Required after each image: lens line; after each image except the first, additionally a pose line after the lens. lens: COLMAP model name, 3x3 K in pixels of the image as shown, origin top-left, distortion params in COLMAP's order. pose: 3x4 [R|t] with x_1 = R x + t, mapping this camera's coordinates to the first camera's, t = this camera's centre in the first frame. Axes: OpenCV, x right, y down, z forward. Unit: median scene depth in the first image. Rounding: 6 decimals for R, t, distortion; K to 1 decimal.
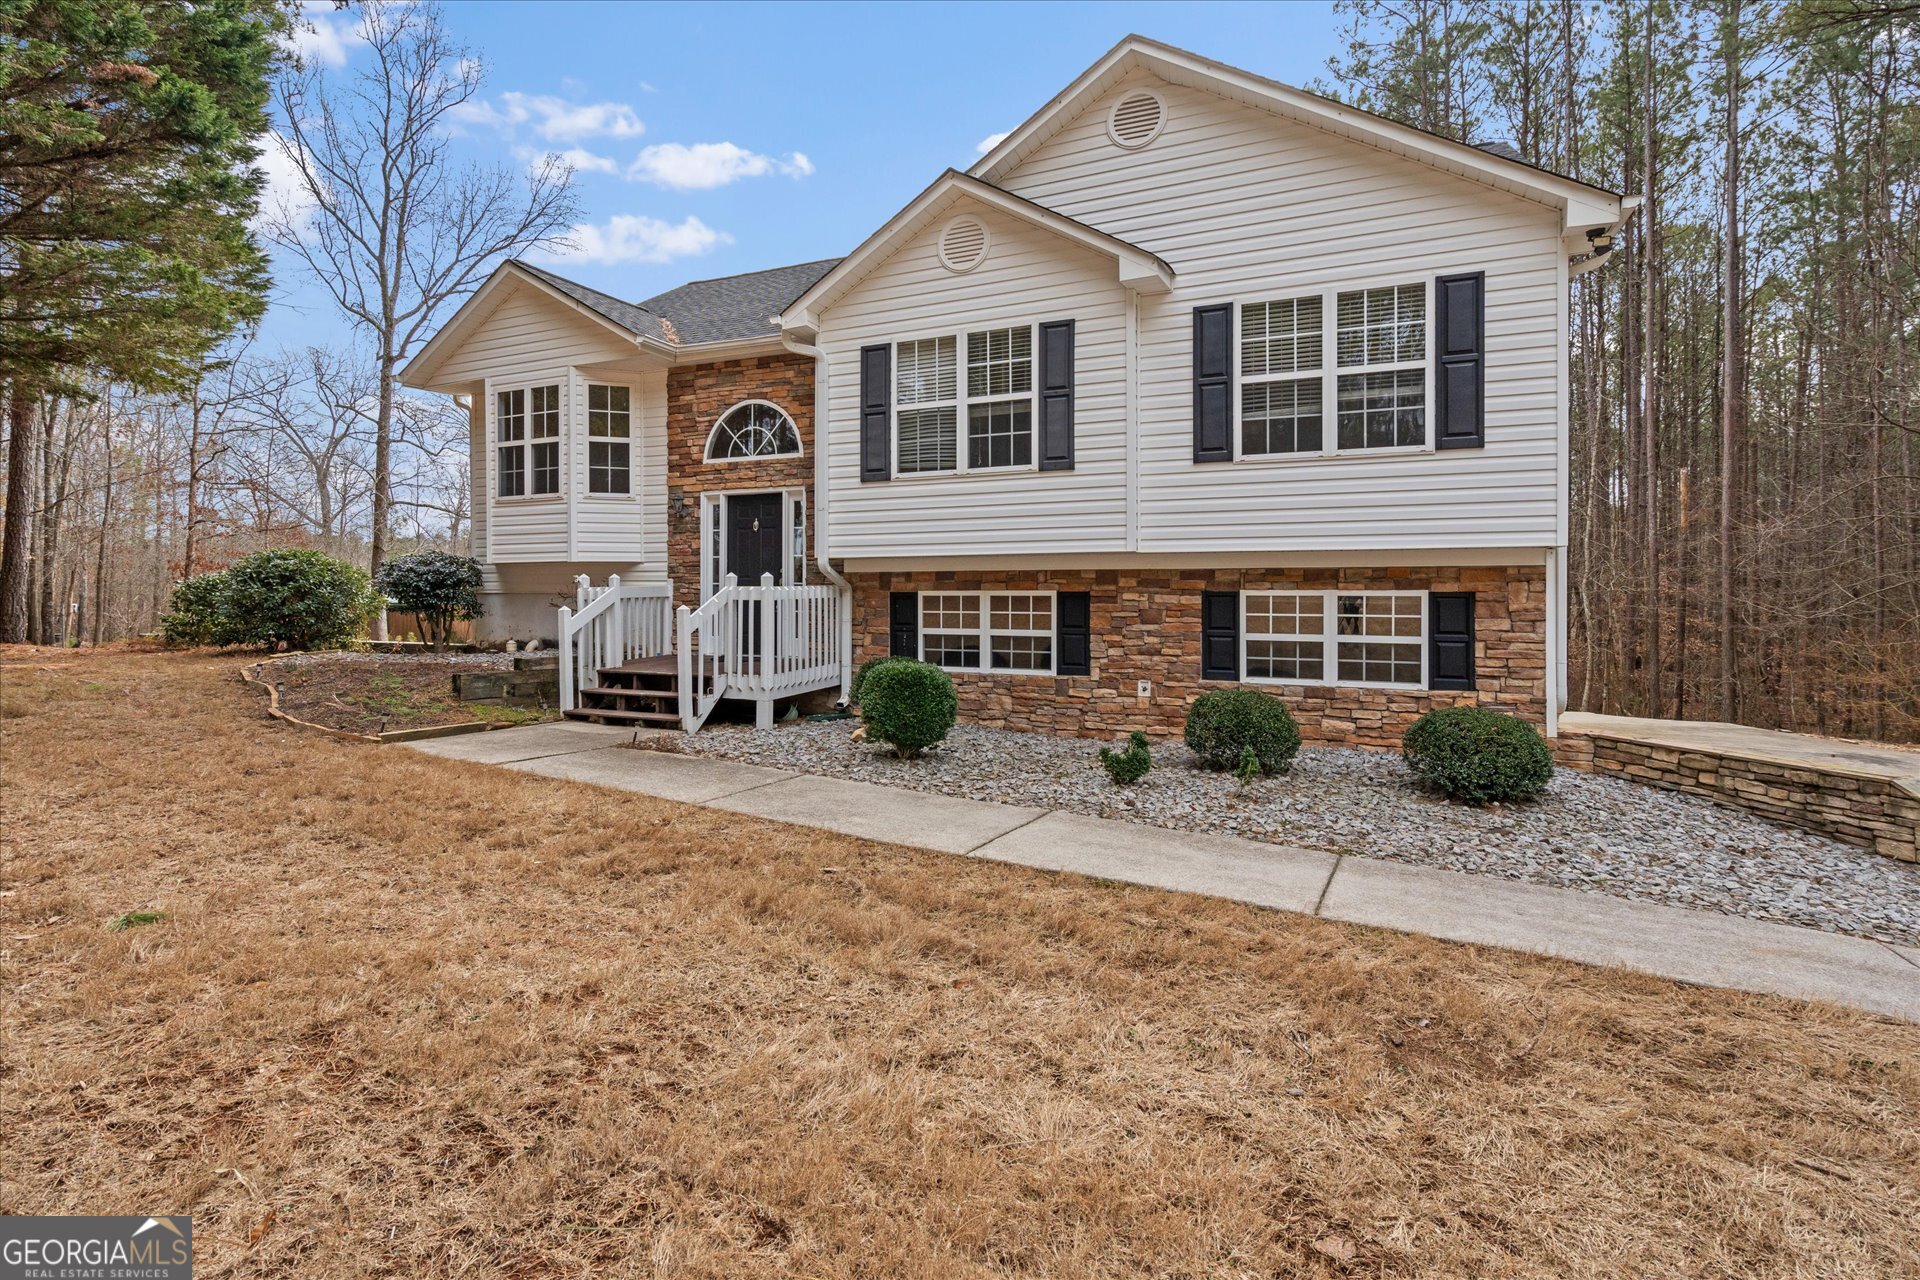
lens RADIAL K [[876.8, 0, 955.0], [0, 876.8, 591.4], [0, 0, 1]] dist [-0.000633, 0.000061]
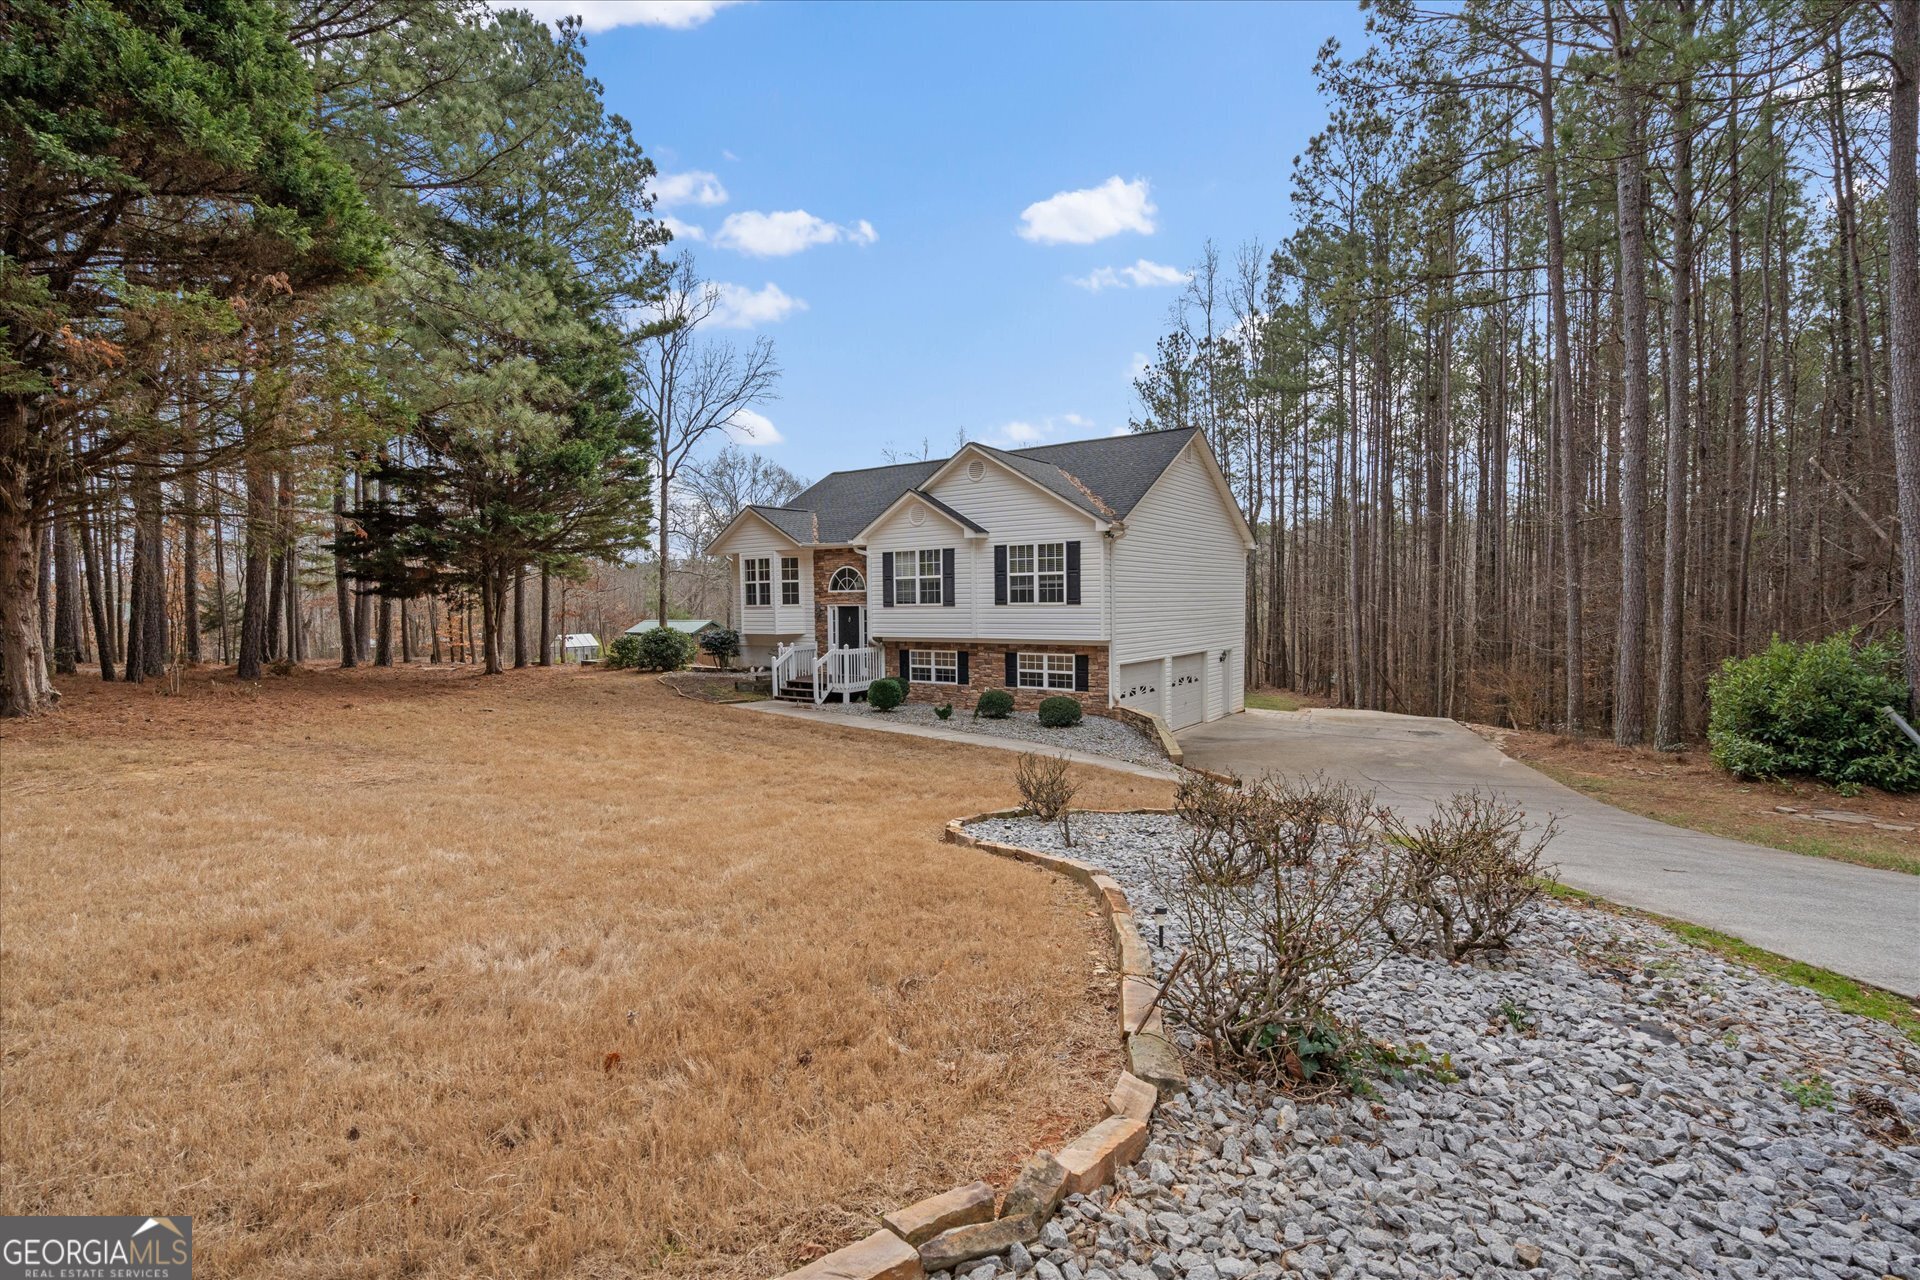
lens RADIAL K [[873.5, 0, 951.1], [0, 873.5, 634.0], [0, 0, 1]] dist [0.002591, 0.000300]
pose [[0.976336, -0.002985, -0.216238, 0.636687], [0.011182, 0.999264, 0.036696, -0.139872], [0.215969, -0.038246, 0.975651, -1.429195]]
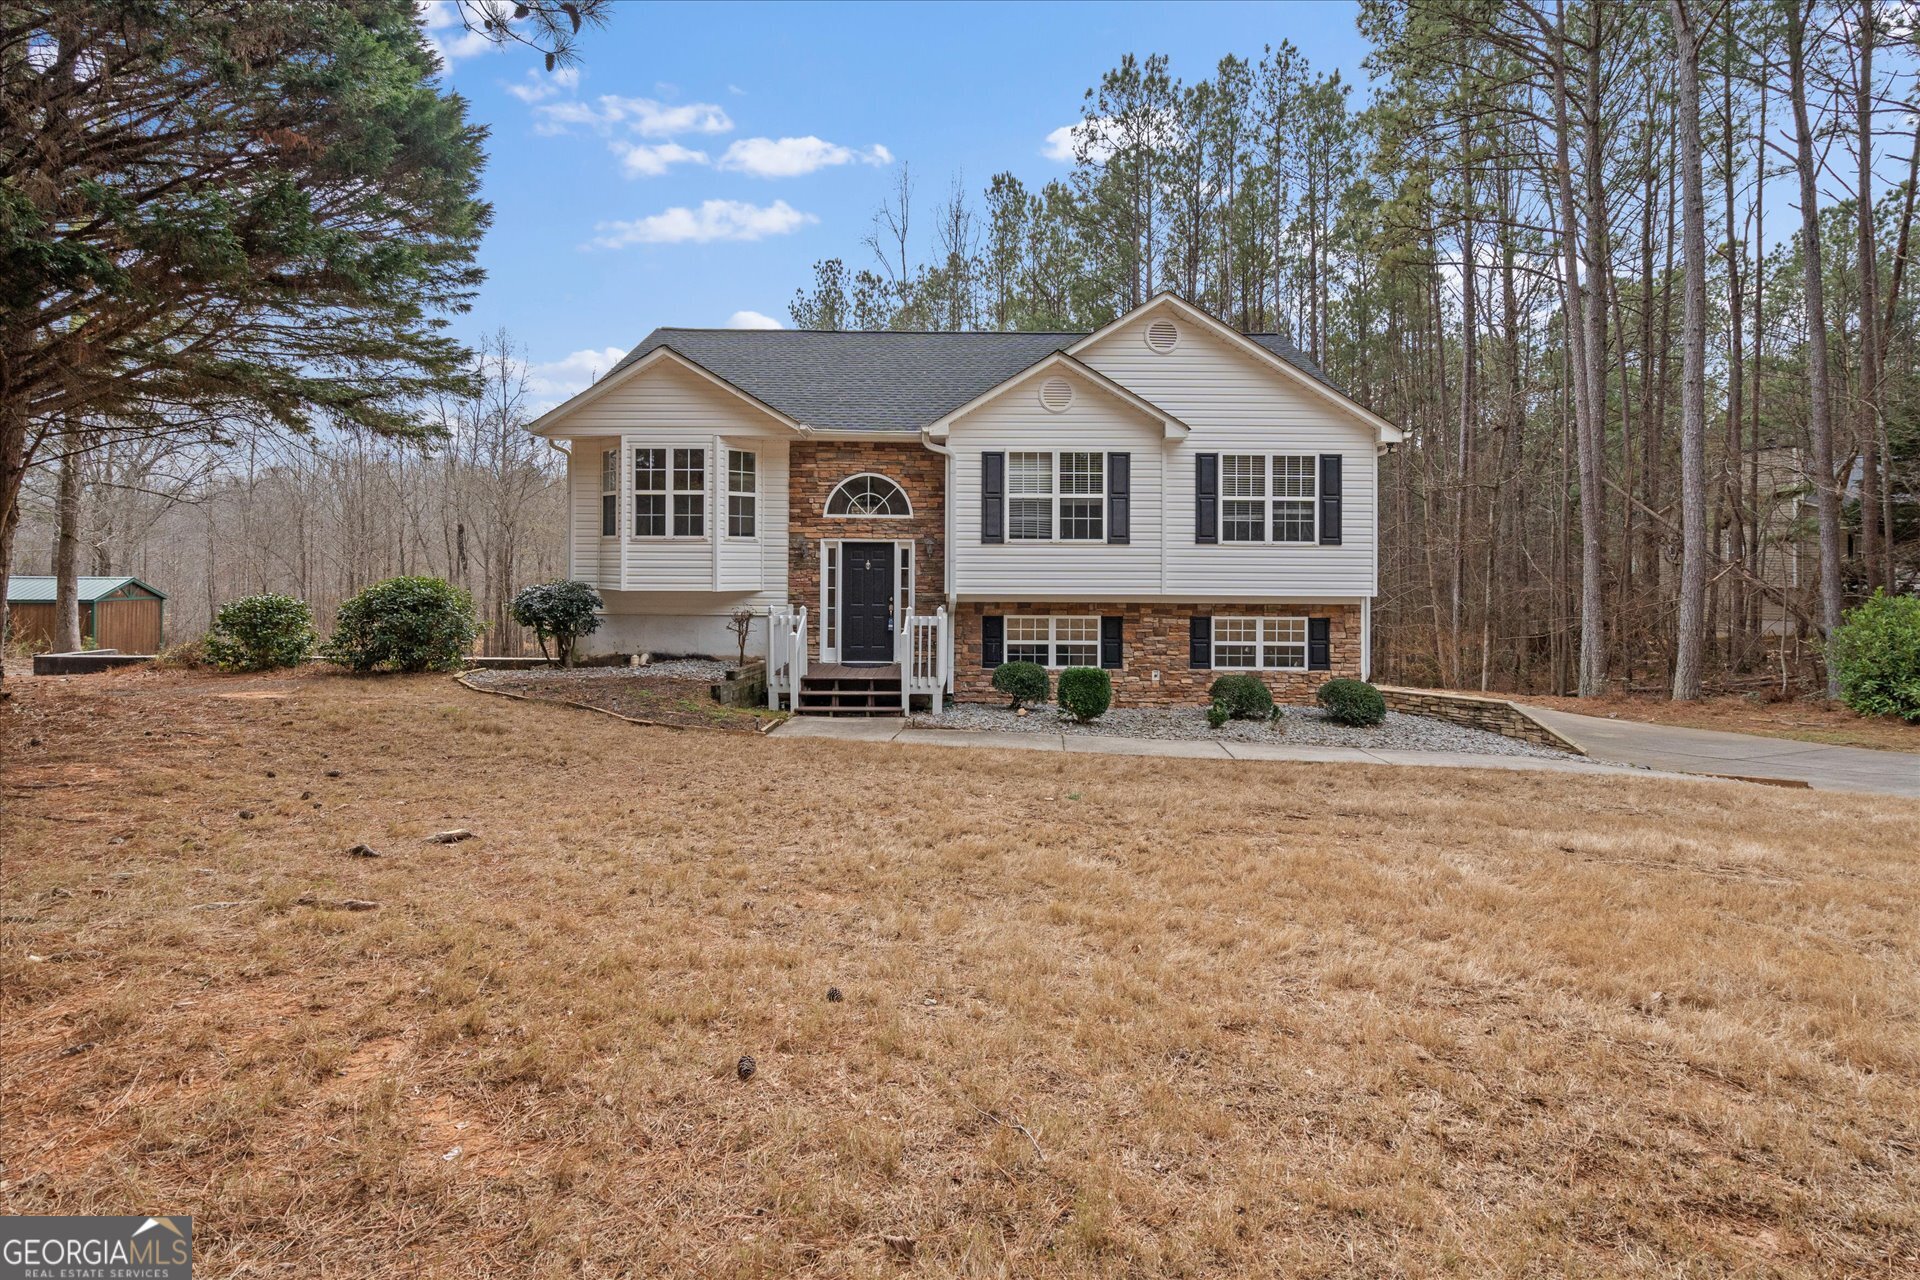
lens RADIAL K [[891.1, 0, 968.8], [0, 891.1, 567.7], [0, 0, 1]] dist [-0.000418, 0.000473]
pose [[0.915863, 0.008991, 0.401390, -0.749612], [-0.007155, 0.999956, -0.006074, -0.075846], [-0.401427, 0.002691, 0.915887, -0.378361]]
